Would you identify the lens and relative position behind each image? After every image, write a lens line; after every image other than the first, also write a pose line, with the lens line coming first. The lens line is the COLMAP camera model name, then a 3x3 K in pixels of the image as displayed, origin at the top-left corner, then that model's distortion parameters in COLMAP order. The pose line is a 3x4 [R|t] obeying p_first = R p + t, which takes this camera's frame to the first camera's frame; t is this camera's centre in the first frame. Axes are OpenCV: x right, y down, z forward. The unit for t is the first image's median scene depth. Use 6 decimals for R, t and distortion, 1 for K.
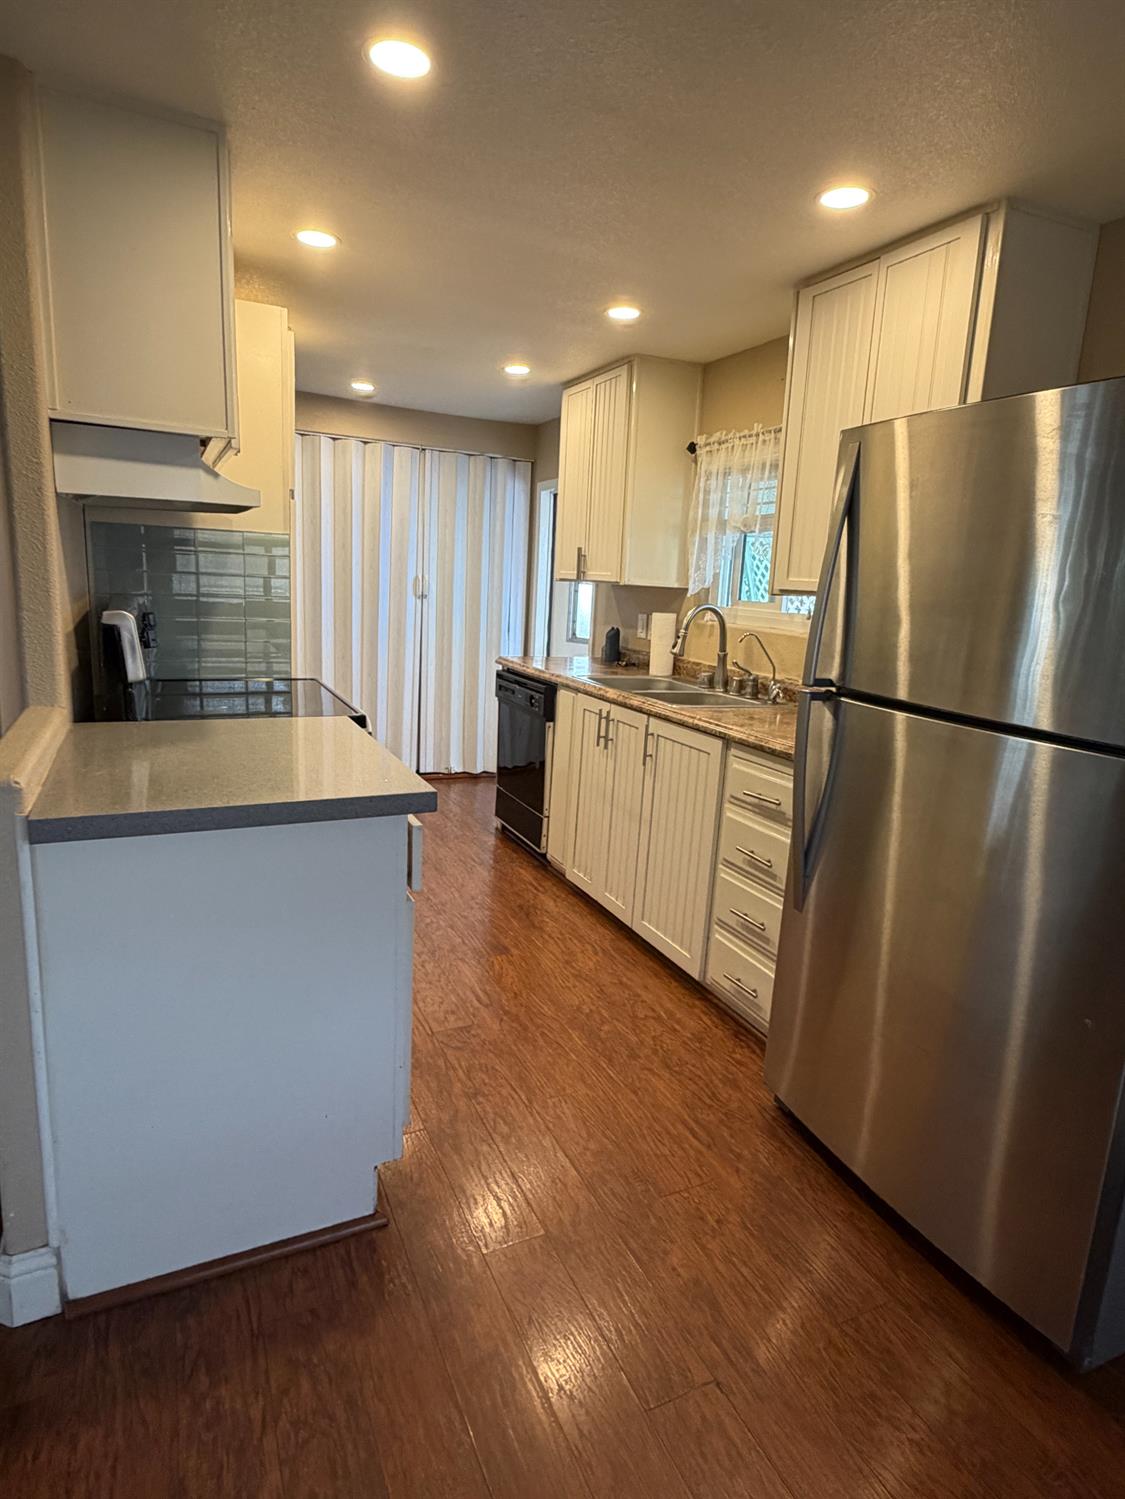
lens RADIAL K [[840.2, 0, 562.5], [0, 840.2, 749.5], [0, 0, 1]] dist [-0.001350, -0.000246]
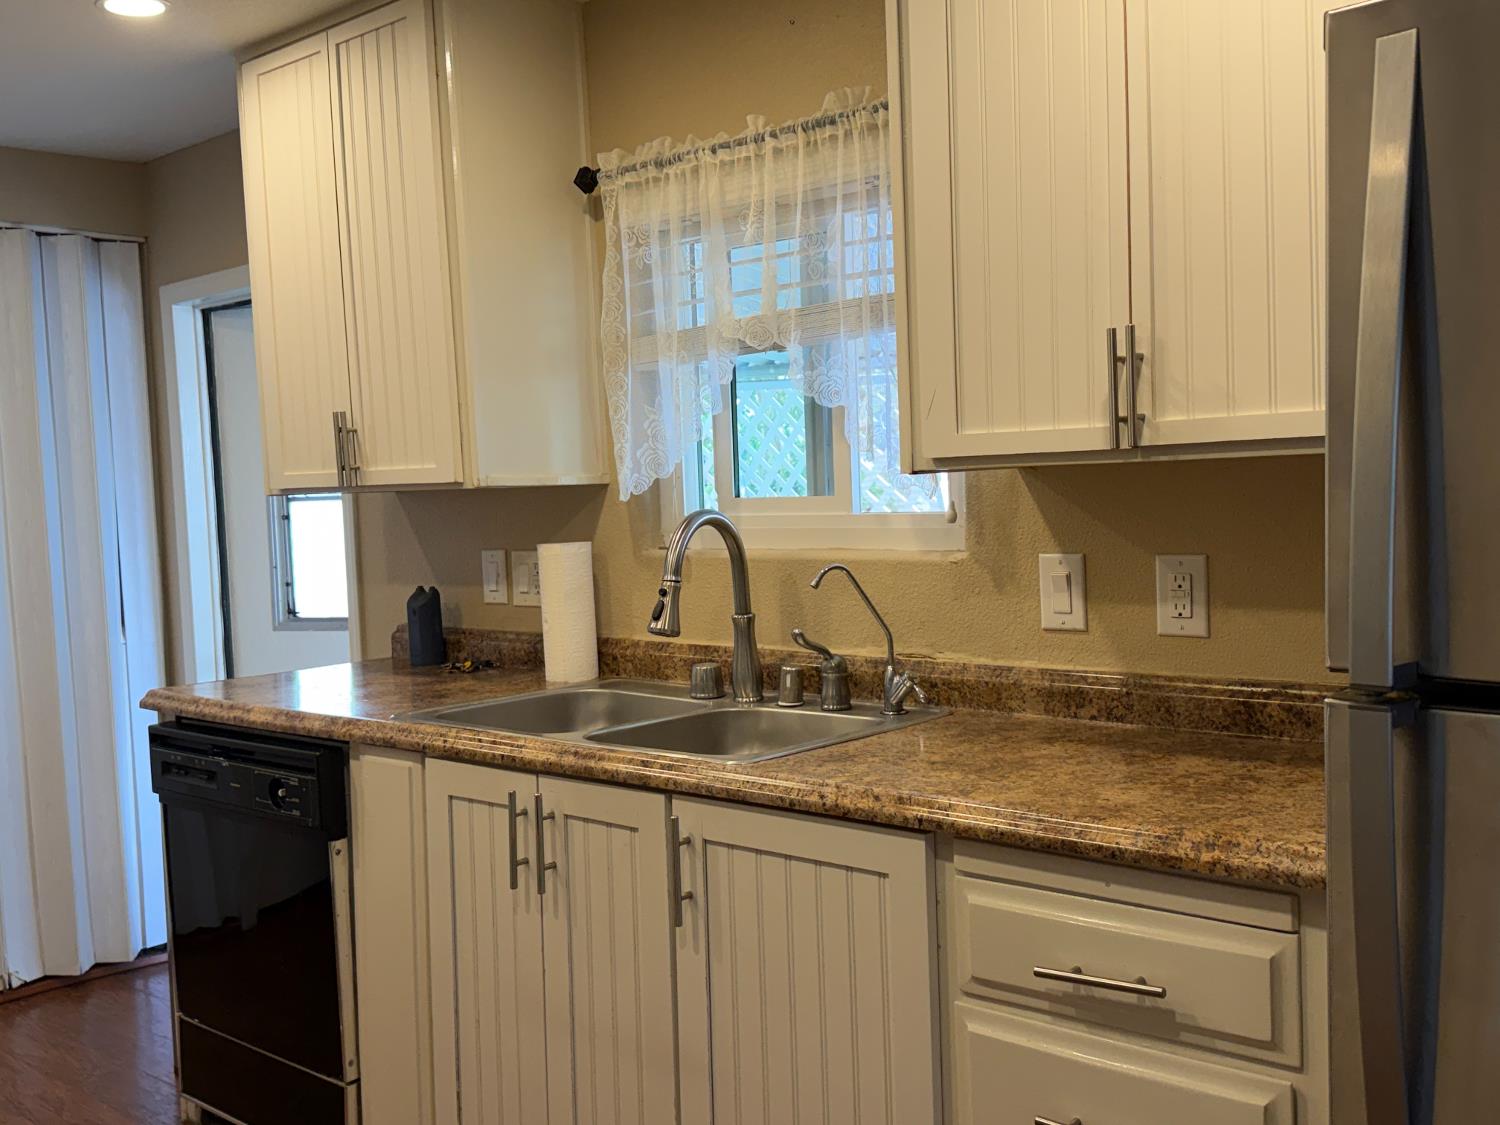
lens RADIAL K [[1475.0, 0, 750.0], [0, 1475.0, 562.5], [0, 0, 1]] dist [0.173499, -0.344828]
pose [[0.914926, -0.109969, 0.388353, -0.107247], [0.164058, 0.980423, -0.108882, -0.056845], [-0.368776, 0.163331, 0.915056, 0.278026]]
